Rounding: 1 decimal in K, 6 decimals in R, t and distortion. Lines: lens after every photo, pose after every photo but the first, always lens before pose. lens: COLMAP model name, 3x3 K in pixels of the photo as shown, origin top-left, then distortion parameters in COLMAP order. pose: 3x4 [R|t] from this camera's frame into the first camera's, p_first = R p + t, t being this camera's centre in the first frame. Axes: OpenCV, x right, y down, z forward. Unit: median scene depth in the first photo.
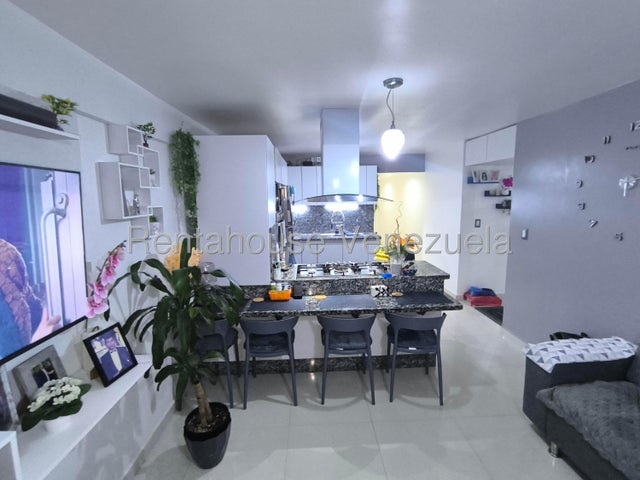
lens RADIAL K [[295.8, 0, 320.9], [0, 295.8, 238.5], [0, 0, 1]] dist [-0.025499, 0.013811]
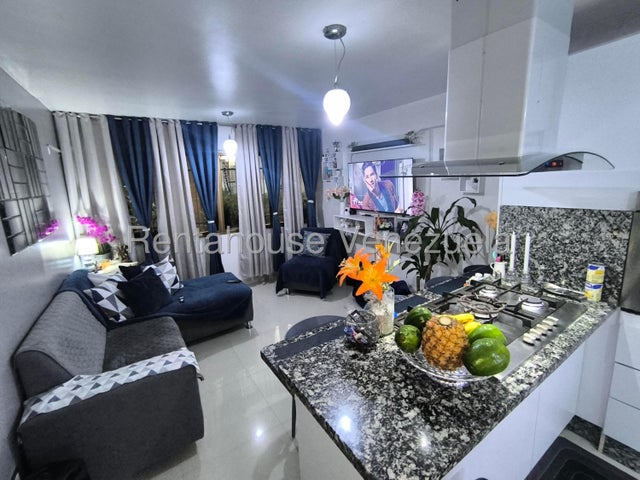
lens RADIAL K [[295.8, 0, 320.6], [0, 295.8, 236.4], [0, 0, 1]] dist [-0.025499, 0.013811]
pose [[-0.854811, 0.154358, -0.495451, 0.646377], [-0.017489, 0.945626, 0.324786, -0.208194], [0.518645, 0.286295, -0.805632, 1.482707]]
